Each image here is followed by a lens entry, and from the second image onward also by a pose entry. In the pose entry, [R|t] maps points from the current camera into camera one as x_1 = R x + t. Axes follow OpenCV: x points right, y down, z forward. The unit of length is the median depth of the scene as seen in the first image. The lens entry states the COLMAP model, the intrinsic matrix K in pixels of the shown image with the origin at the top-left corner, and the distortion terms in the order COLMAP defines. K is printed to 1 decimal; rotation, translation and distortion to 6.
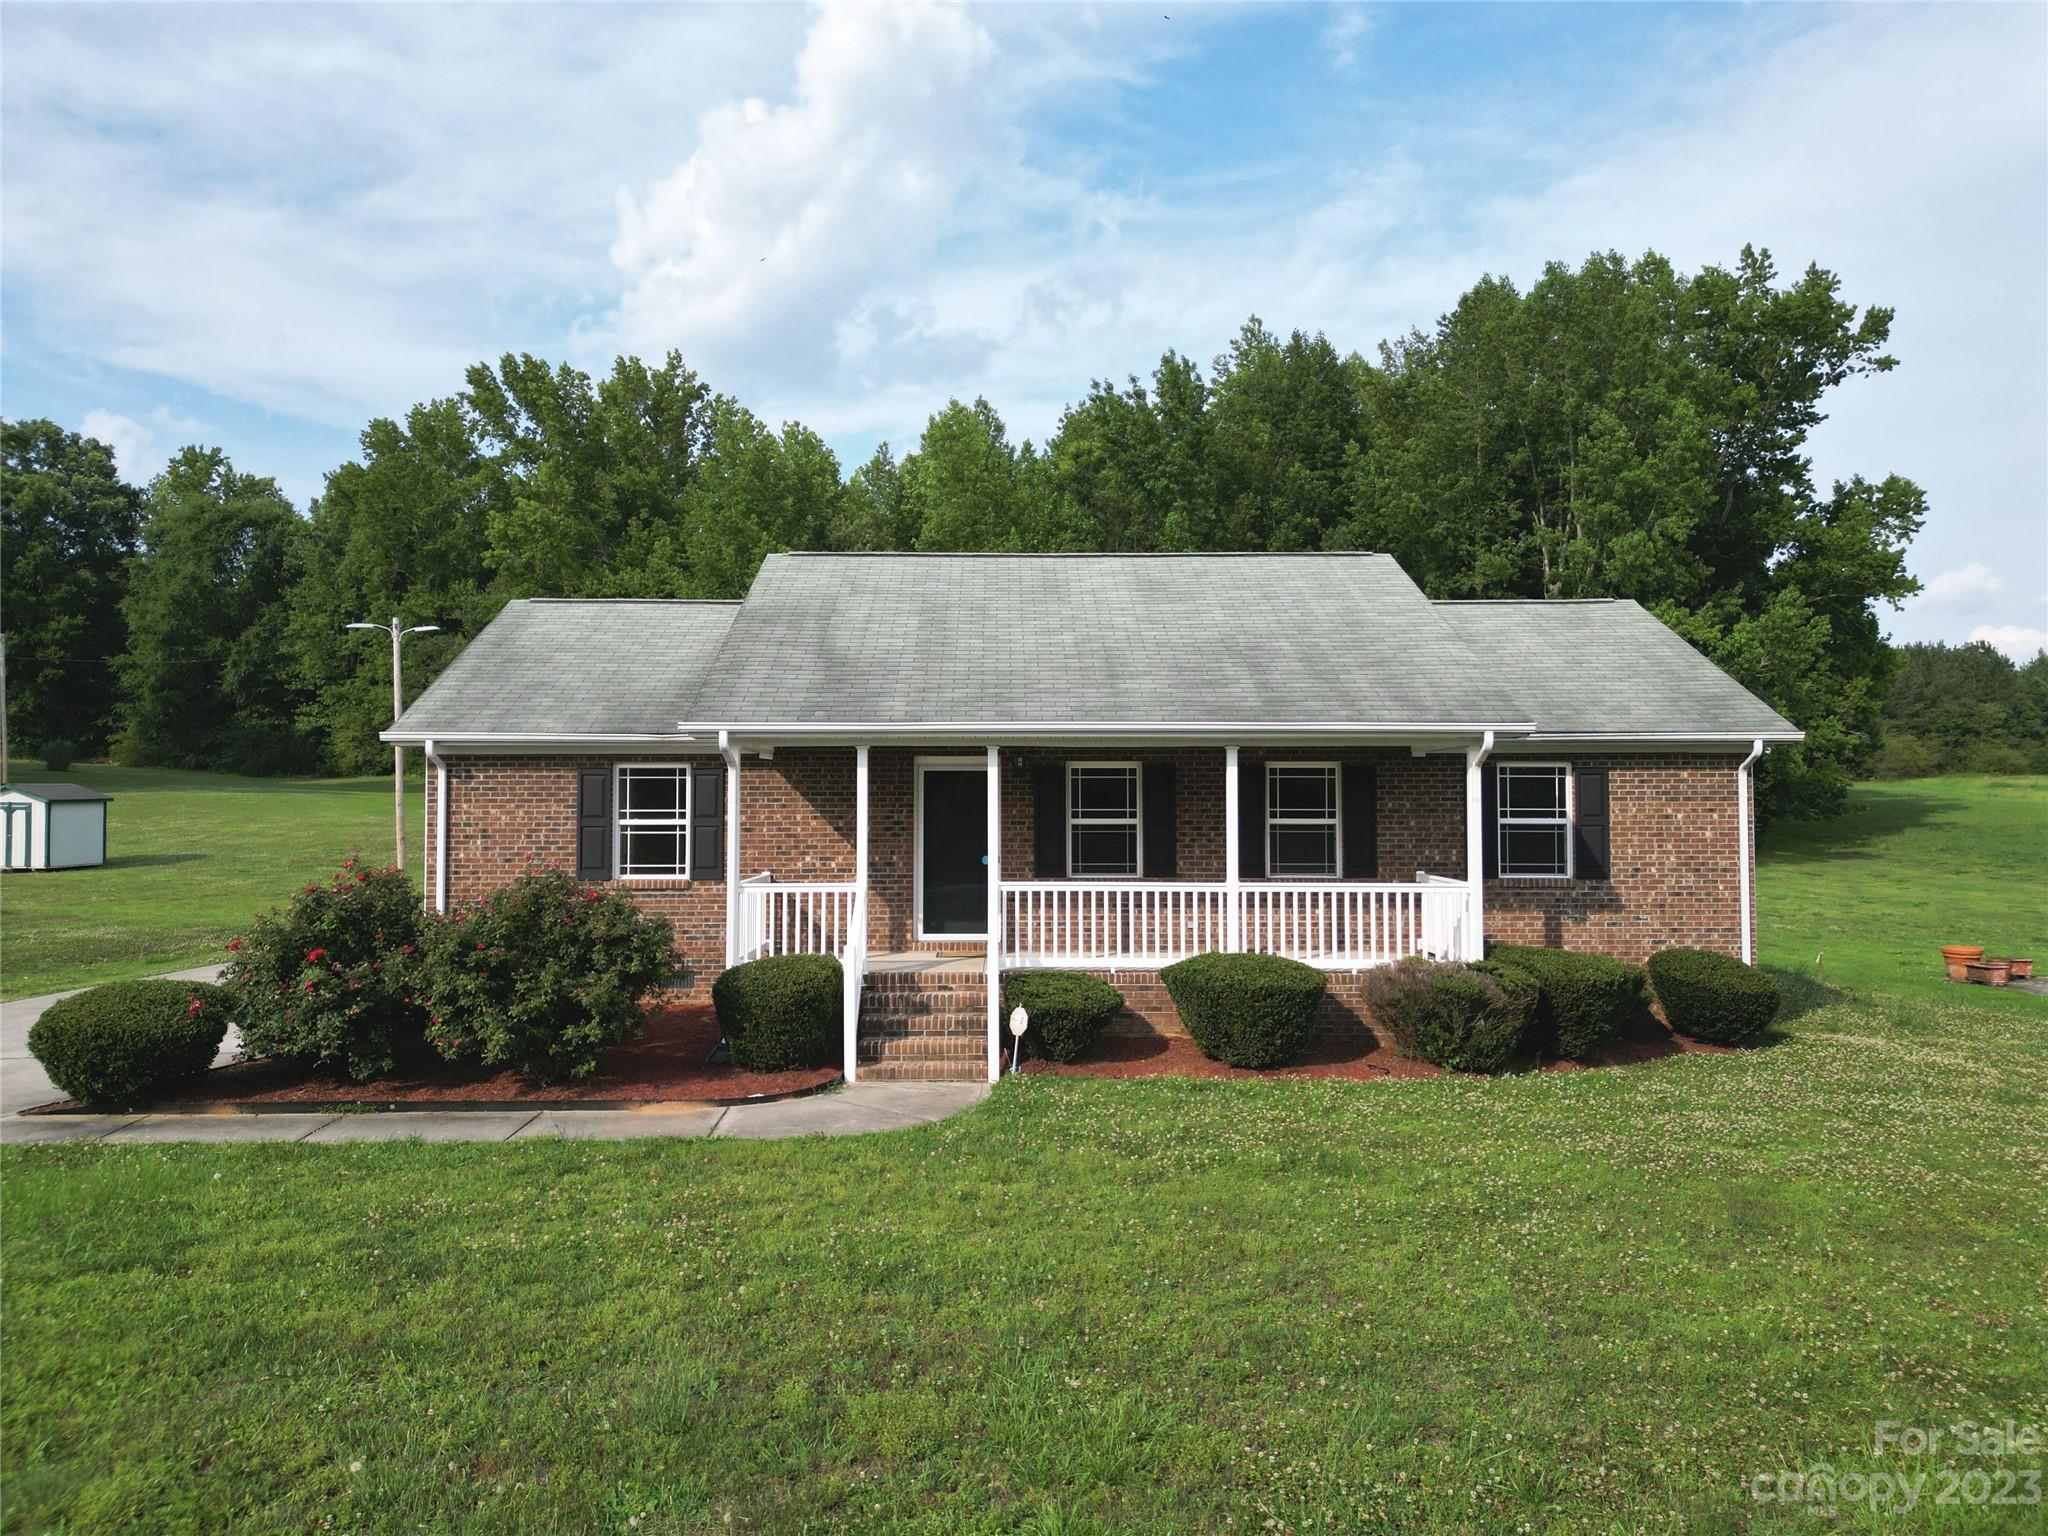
lens RADIAL K [[1449.4, 0, 1009.7], [0, 1449.4, 748.4], [0, 0, 1]] dist [0.085910, -0.102545]
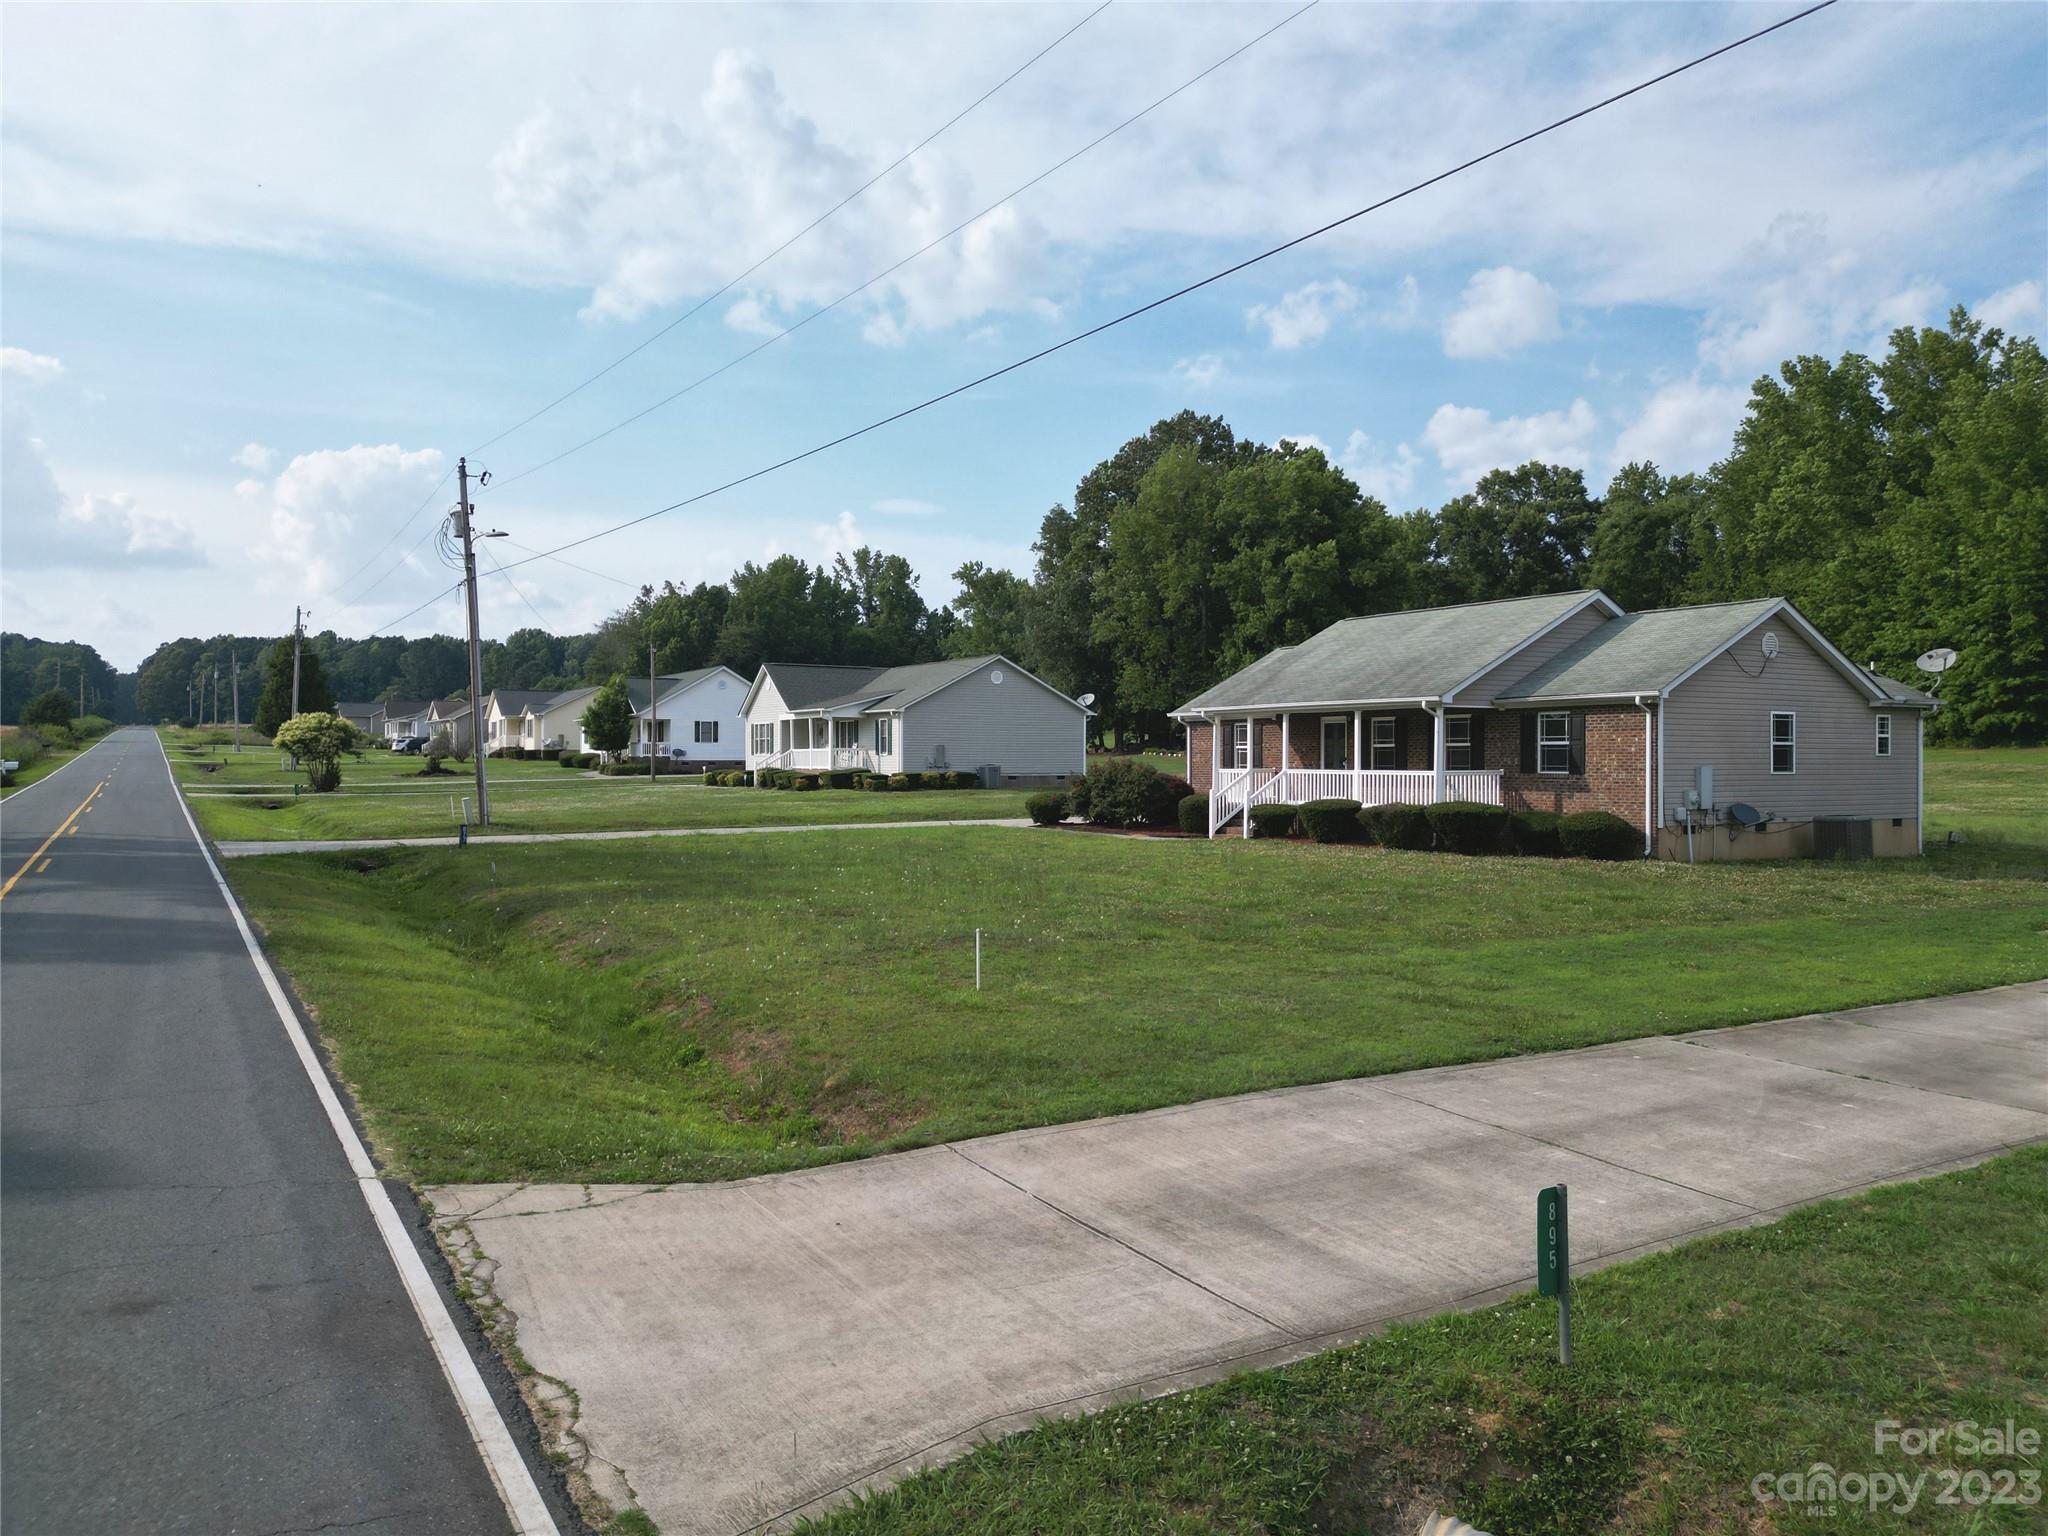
lens RADIAL K [[1444.9, 0, 1031.7], [0, 1444.9, 772.4], [0, 0, 1]] dist [0.063774, 0.000390]
pose [[0.522793, 0.009243, -0.852409, 1.603220], [0.030545, 0.999096, 0.029567, 0.011483], [0.851912, -0.041495, 0.522038, -0.547799]]
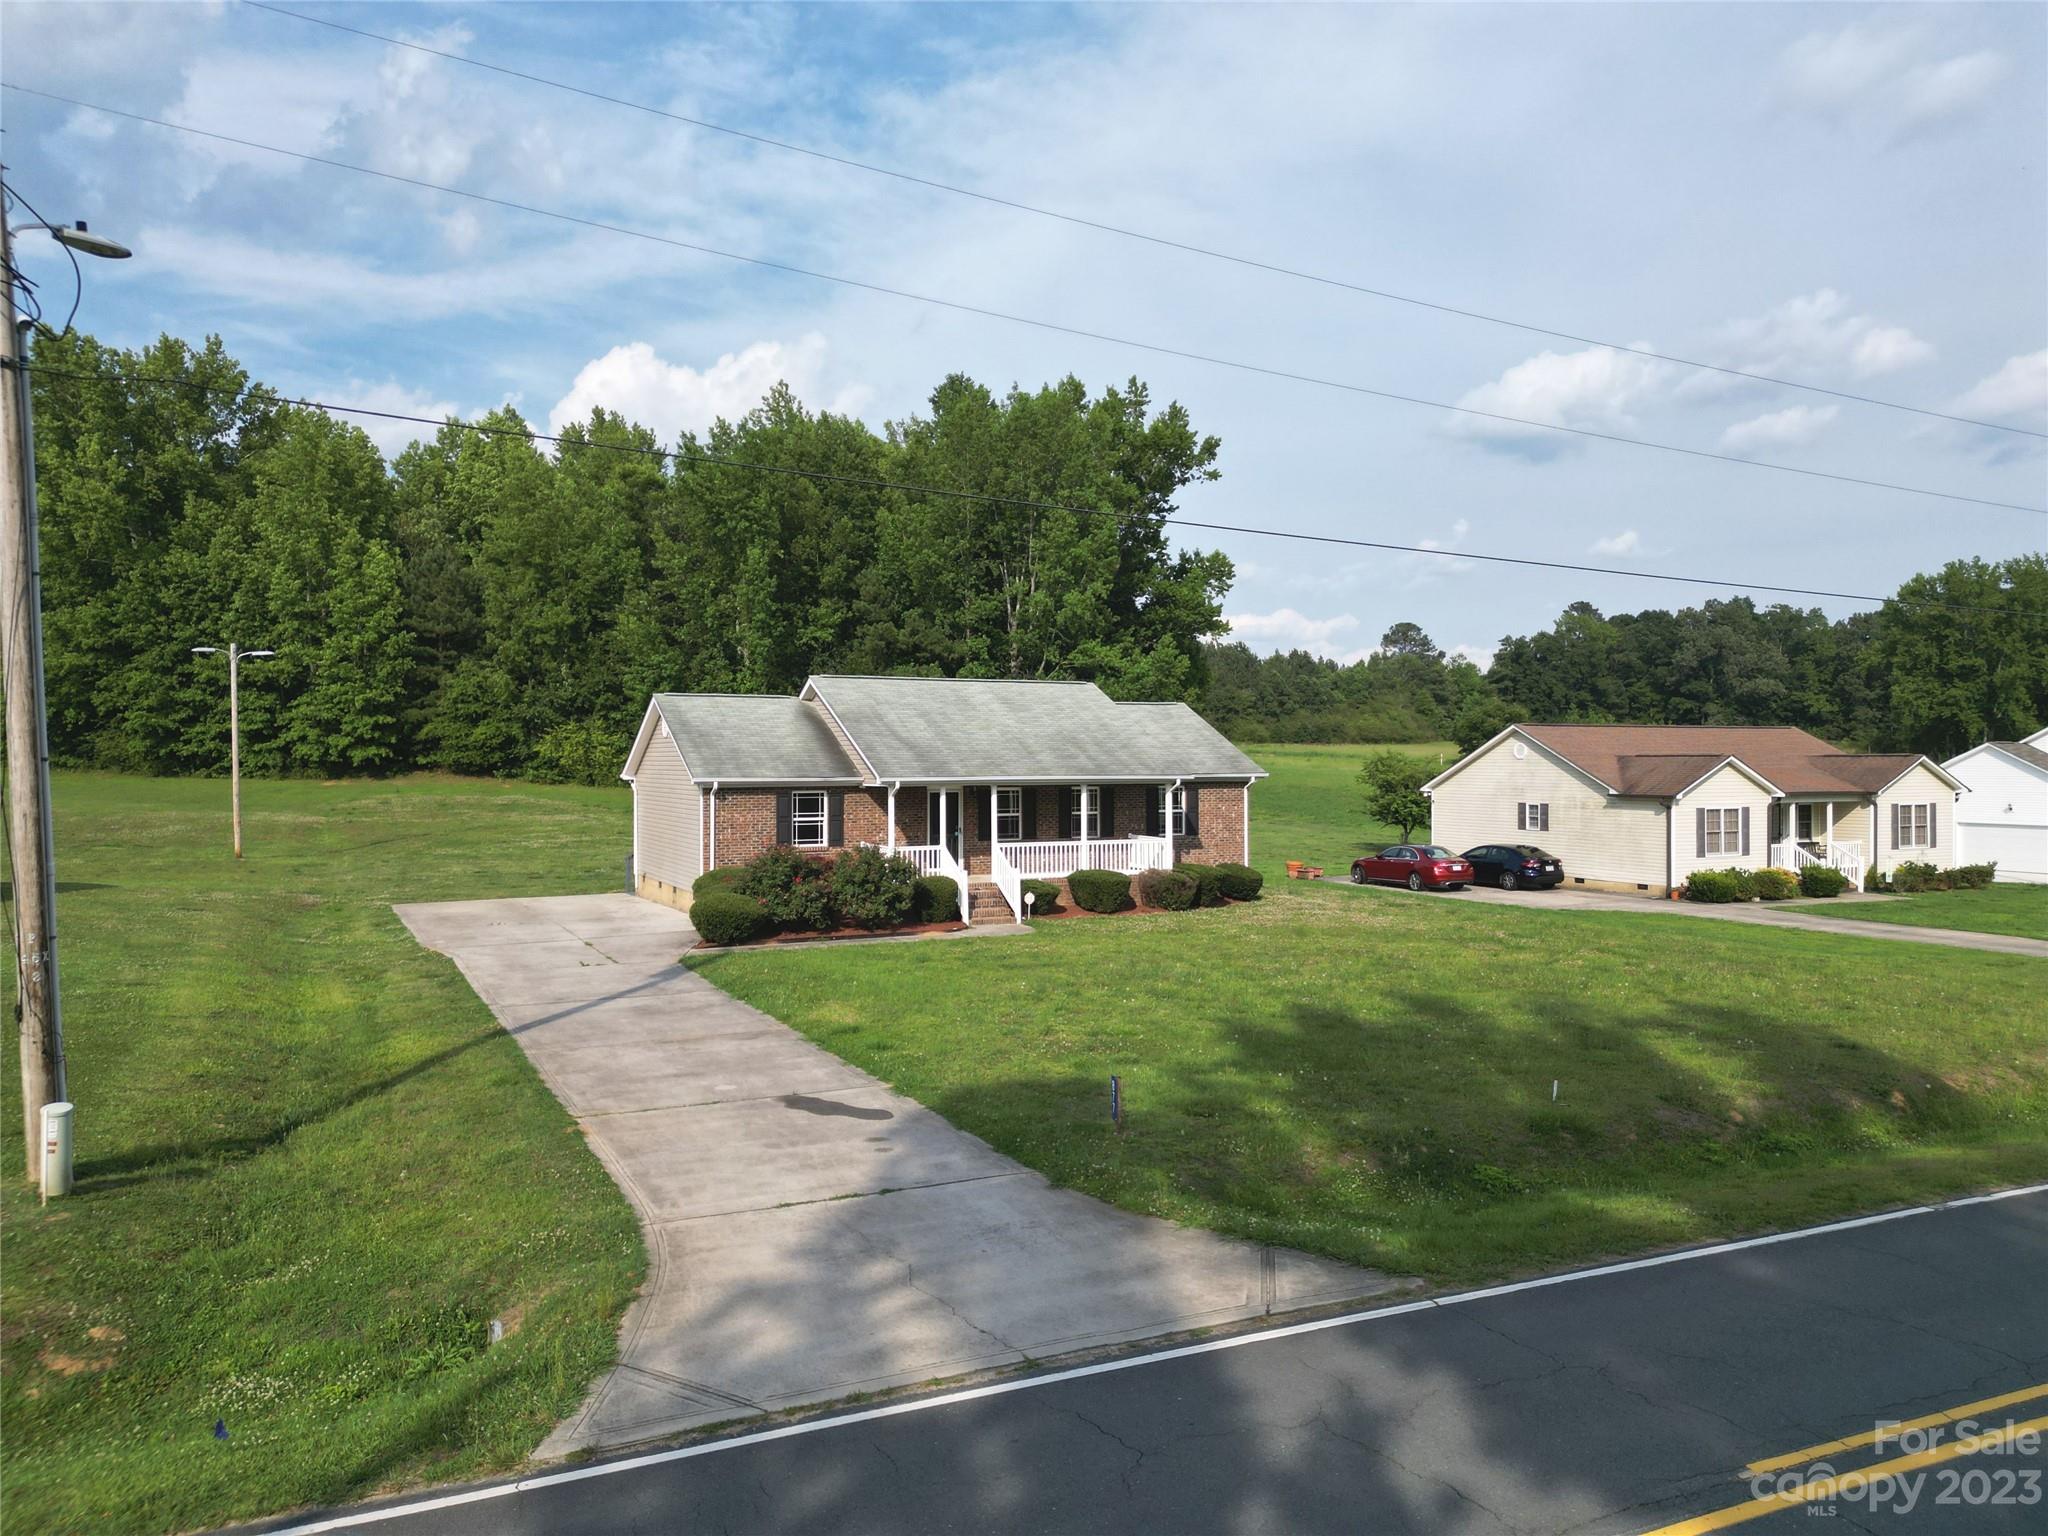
lens RADIAL K [[1455.0, 0, 1024.0], [0, 1455.0, 768.0], [0, 0, 1]] dist [0.080317, -0.072432]
pose [[0.900561, -0.003926, 0.434712, -0.865212], [-0.015881, 0.998995, 0.041921, -0.113040], [-0.434439, -0.044656, 0.899593, -0.987060]]
